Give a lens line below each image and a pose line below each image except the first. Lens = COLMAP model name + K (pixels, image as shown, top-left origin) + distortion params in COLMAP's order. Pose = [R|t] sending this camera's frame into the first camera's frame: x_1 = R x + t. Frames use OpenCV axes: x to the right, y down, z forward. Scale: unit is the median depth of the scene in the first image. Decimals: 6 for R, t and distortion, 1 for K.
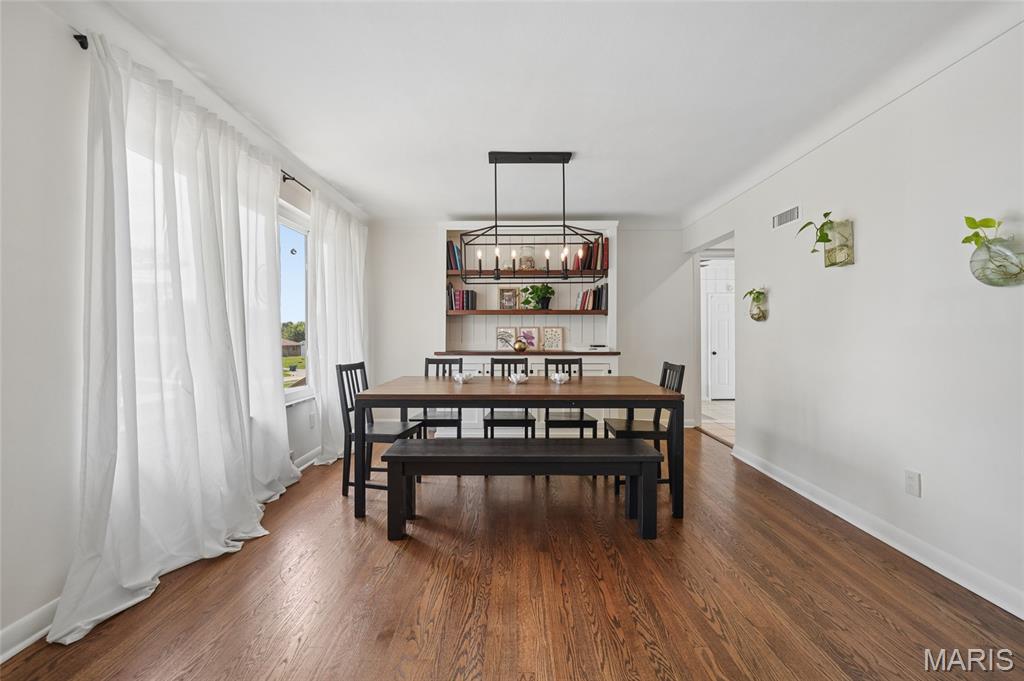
lens RADIAL K [[397.4, 0, 508.6], [0, 397.4, 336.3], [0, 0, 1]] dist [0.000442, 0.000053]
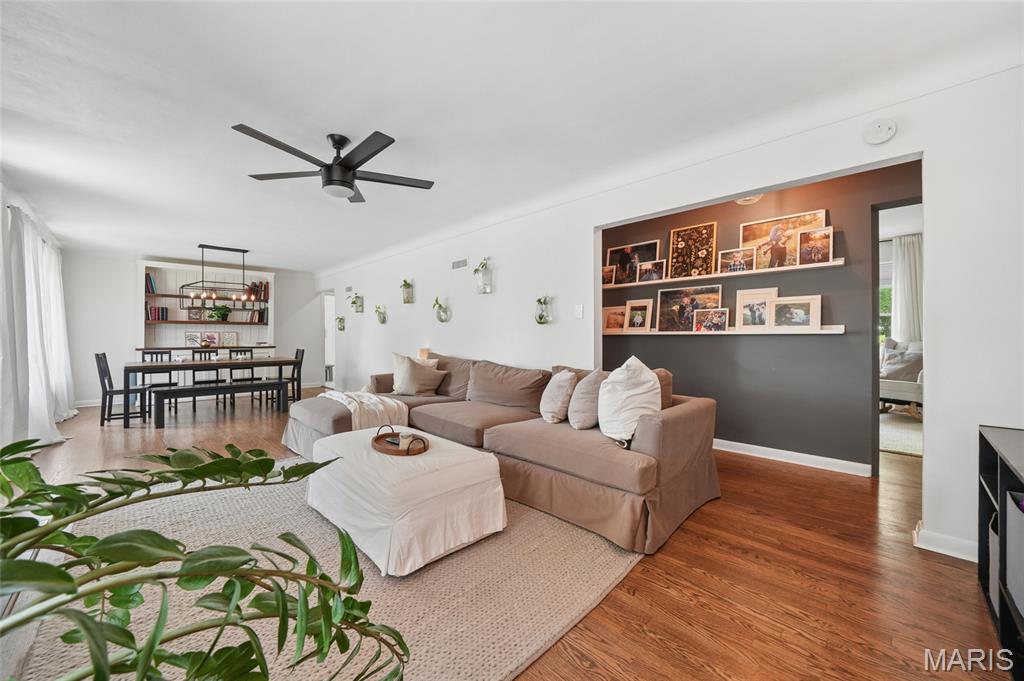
lens RADIAL K [[381.4, 0, 507.0], [0, 381.4, 332.1], [0, 0, 1]] dist [-0.001032, 0.000003]
pose [[0.691295, 0.006365, 0.722544, -0.241842], [0.004322, 0.999907, -0.012944, 0.002785], [-0.722559, 0.012071, 0.691204, -0.942119]]
